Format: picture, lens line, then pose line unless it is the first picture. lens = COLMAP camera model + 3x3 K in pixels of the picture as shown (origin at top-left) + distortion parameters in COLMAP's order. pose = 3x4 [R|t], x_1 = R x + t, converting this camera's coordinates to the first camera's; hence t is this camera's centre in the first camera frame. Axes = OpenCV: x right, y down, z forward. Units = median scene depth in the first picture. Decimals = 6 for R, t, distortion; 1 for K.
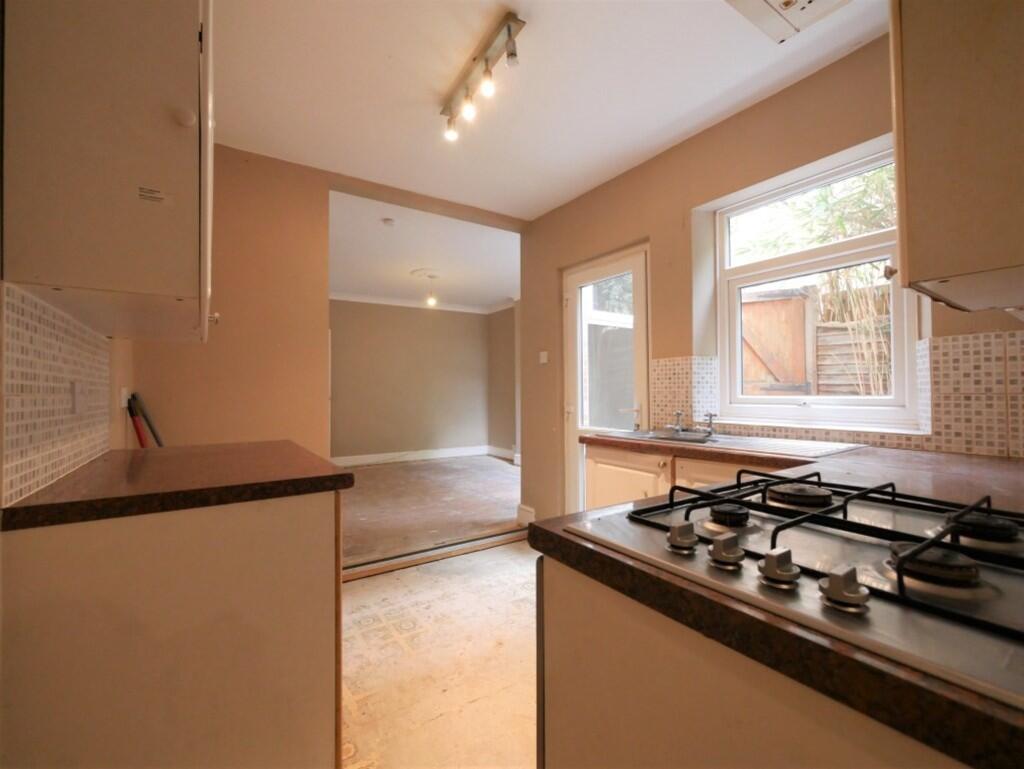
lens RADIAL K [[424.6, 0, 507.1], [0, 424.6, 387.6], [0, 0, 1]] dist [-0.002710, -0.000309]
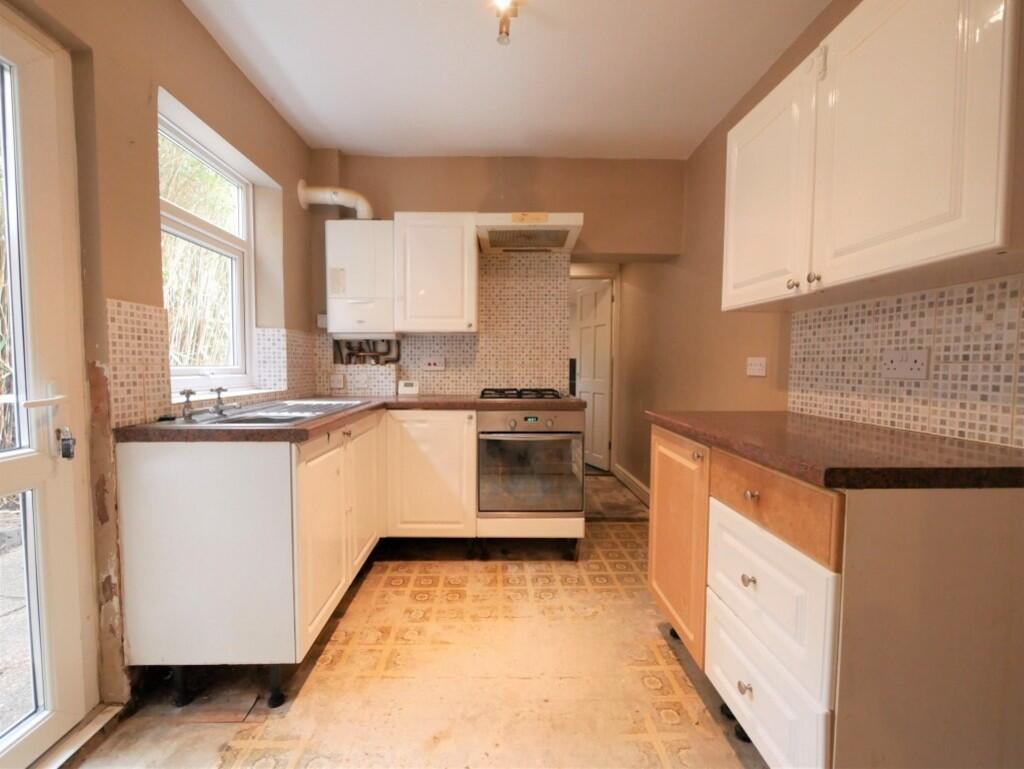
lens RADIAL K [[424.6, 0, 507.1], [0, 424.6, 387.6], [0, 0, 1]] dist [-0.002710, -0.000309]
pose [[-0.834033, -0.018312, 0.551410, -0.382967], [0.002865, 0.999292, 0.037519, 0.028003], [-0.551707, 0.032872, -0.833390, 1.219739]]
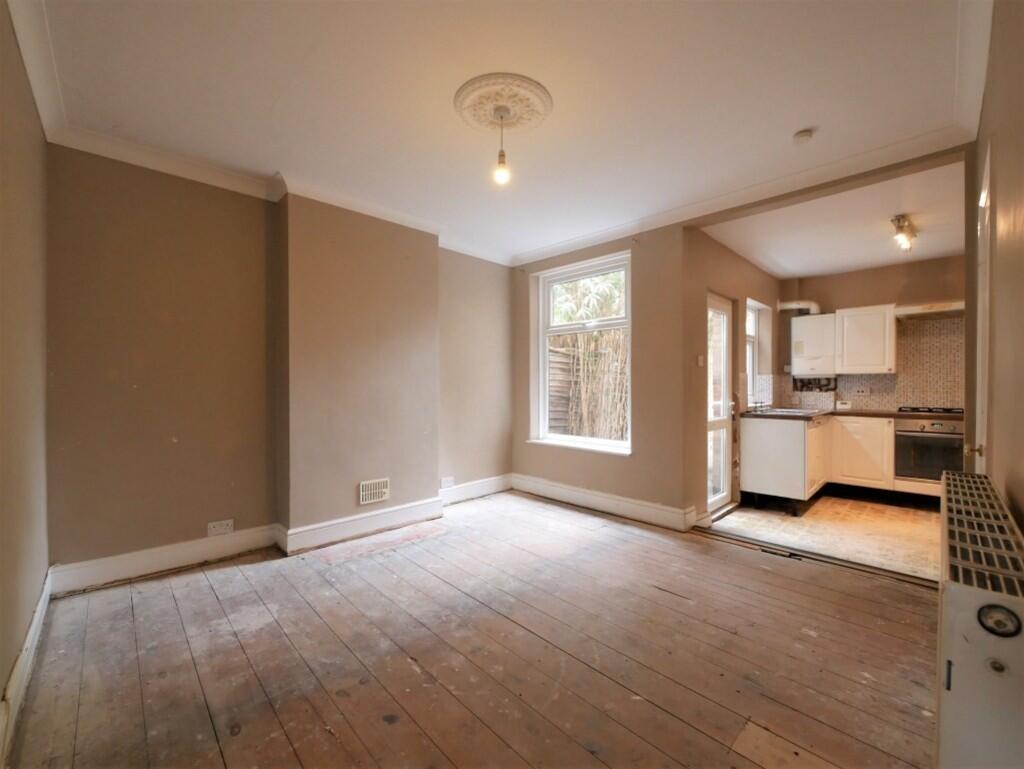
lens RADIAL K [[424.6, 0, 507.1], [0, 424.6, 387.6], [0, 0, 1]] dist [-0.002710, -0.000309]
pose [[-0.149638, 0.009453, 0.988696, -1.277844], [-0.003055, 0.999945, -0.010023, 0.012680], [-0.988736, -0.004520, -0.149601, 2.289516]]
